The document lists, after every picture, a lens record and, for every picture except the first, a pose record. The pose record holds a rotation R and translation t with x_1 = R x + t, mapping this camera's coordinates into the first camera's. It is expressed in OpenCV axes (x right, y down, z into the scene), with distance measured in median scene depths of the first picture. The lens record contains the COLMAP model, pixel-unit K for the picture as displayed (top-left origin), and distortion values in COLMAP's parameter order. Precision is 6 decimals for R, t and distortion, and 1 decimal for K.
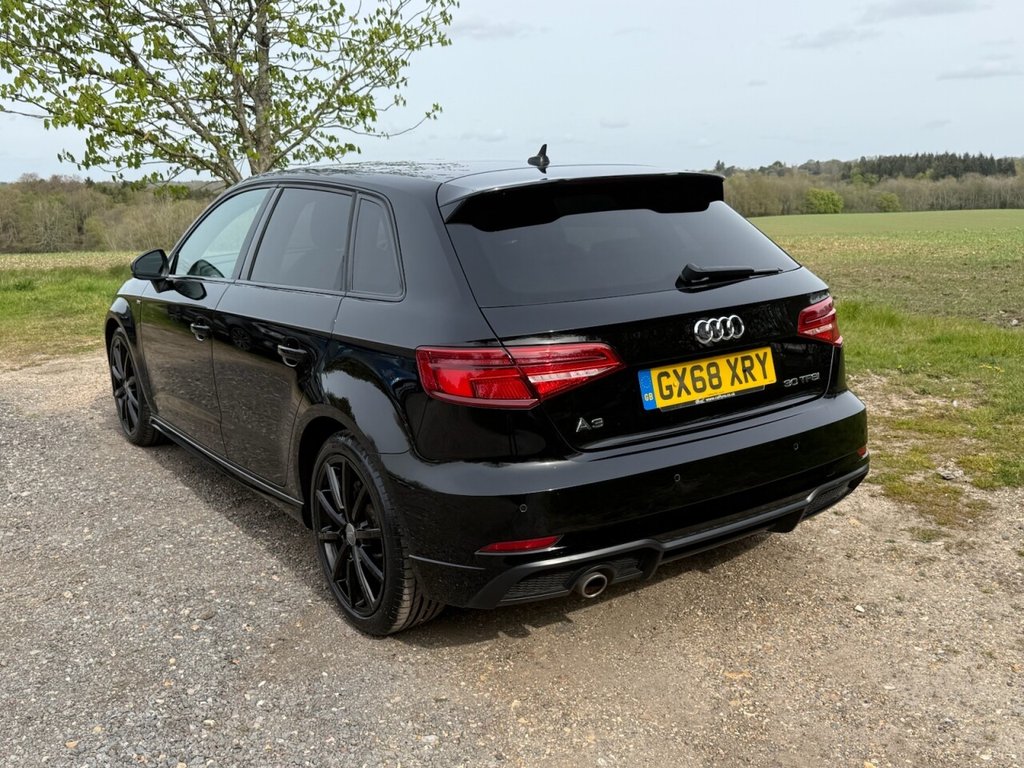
lens RADIAL K [[977.9, 0, 516.8], [0, 977.9, 386.2], [0, 0, 1]] dist [0.180250, -0.395828]
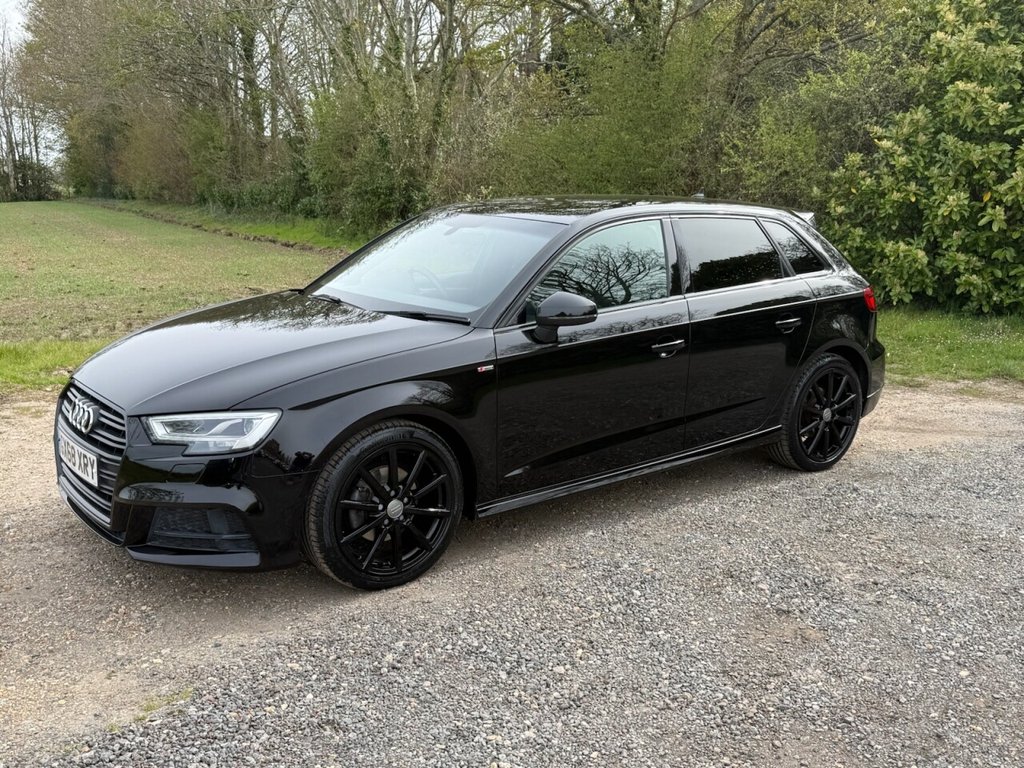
lens RADIAL K [[976.2, 0, 512.7], [0, 976.2, 388.0], [0, 0, 1]] dist [0.180411, -0.388347]
pose [[-0.052683, -0.184720, 0.981378, -1.723023], [0.211586, 0.958366, 0.191746, -0.320974], [-0.975938, 0.217748, -0.011405, 1.464031]]
